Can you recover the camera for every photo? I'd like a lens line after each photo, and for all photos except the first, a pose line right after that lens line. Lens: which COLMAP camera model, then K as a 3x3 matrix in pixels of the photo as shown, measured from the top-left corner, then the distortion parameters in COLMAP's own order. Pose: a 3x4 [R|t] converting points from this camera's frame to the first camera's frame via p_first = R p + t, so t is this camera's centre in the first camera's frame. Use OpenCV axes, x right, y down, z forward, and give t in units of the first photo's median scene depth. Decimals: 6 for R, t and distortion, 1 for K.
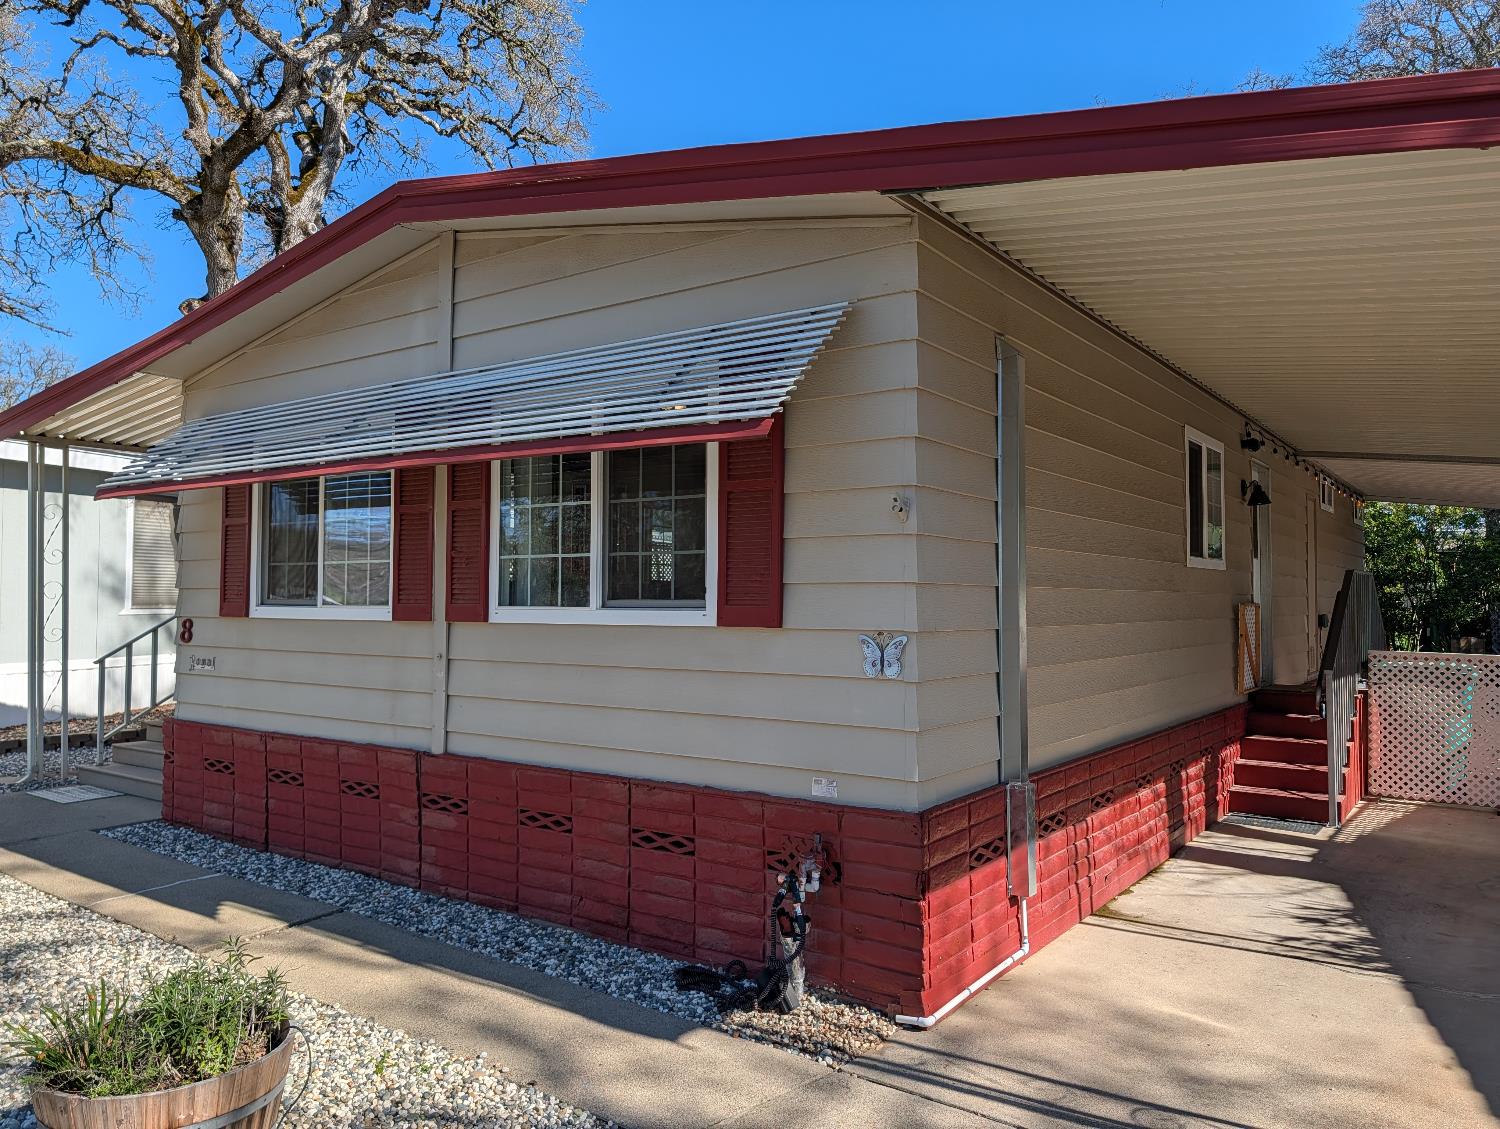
lens RADIAL K [[1124.1, 0, 750.0], [0, 1124.1, 564.5], [0, 0, 1]] dist [0.071552, -0.071603]
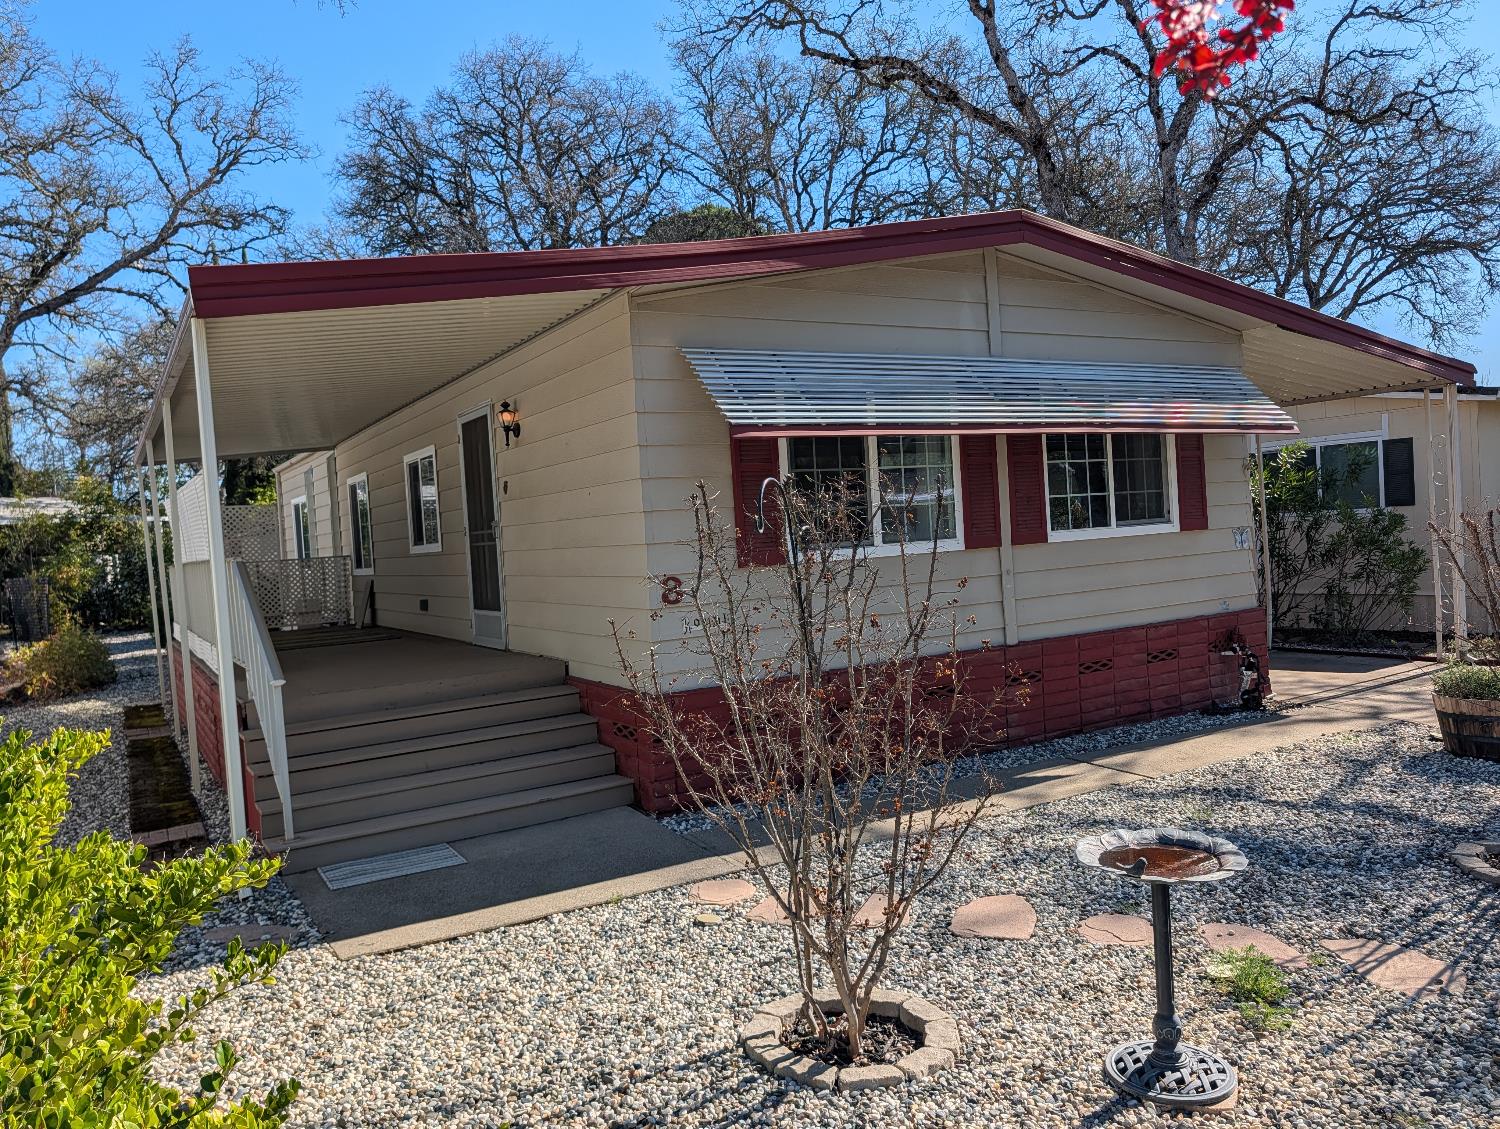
lens RADIAL K [[1053.9, 0, 750.0], [0, 1053.9, 564.5], [0, 0, 1]] dist [0.020790, -0.009528]
pose [[0.387958, -0.036414, 0.920957, -1.582006], [0.052457, 0.998472, 0.017381, 0.035026], [-0.920183, 0.041568, 0.389276, 0.812069]]
